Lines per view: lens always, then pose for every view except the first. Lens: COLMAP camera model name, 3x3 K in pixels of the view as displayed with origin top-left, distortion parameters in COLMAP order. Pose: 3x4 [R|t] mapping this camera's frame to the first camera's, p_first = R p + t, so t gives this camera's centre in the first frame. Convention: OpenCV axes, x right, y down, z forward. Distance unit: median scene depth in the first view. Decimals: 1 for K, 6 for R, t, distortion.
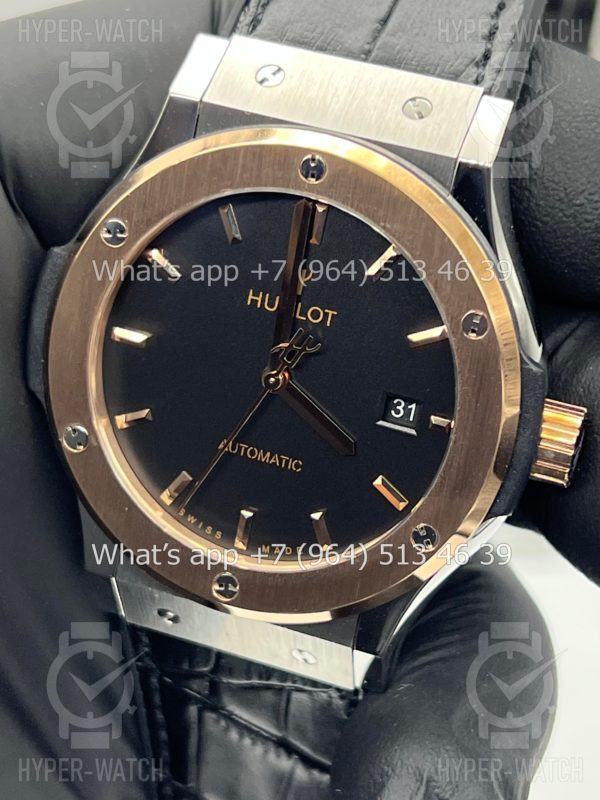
lens RADIAL K [[1908.0, 0, 300.0], [0, 1908.0, 400.0], [0, 0, 1]] dist [0.330296, -6.015425]
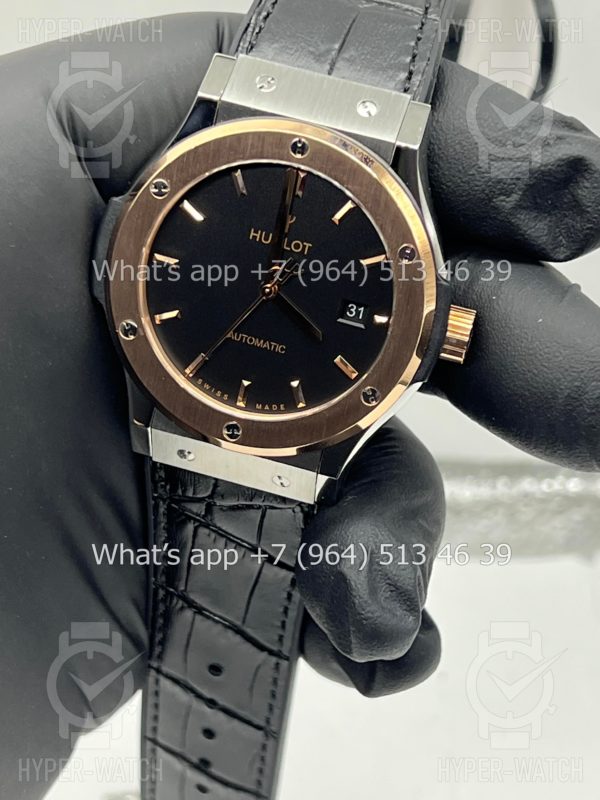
lens RADIAL K [[1908.0, 0, 300.0], [0, 1908.0, 400.0], [0, 0, 1]] dist [0.330296, -6.015425]
pose [[0.993165, 0.002504, 0.116695, -0.160522], [-0.005166, 0.999733, 0.022510, 0.040635], [-0.116607, -0.022959, 0.992913, -0.469454]]
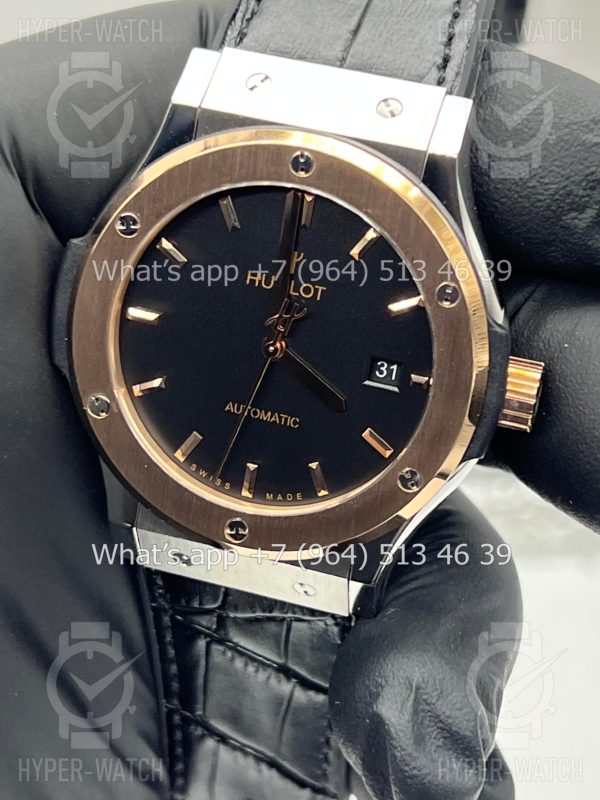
lens RADIAL K [[1908.0, 0, 300.0], [0, 1908.0, 400.0], [0, 0, 1]] dist [0.330296, -6.015425]
pose [[0.998031, -0.038985, 0.049129, -0.054600], [0.038196, 0.999127, 0.016898, 0.001552], [-0.049745, -0.014988, 0.998649, -0.146530]]
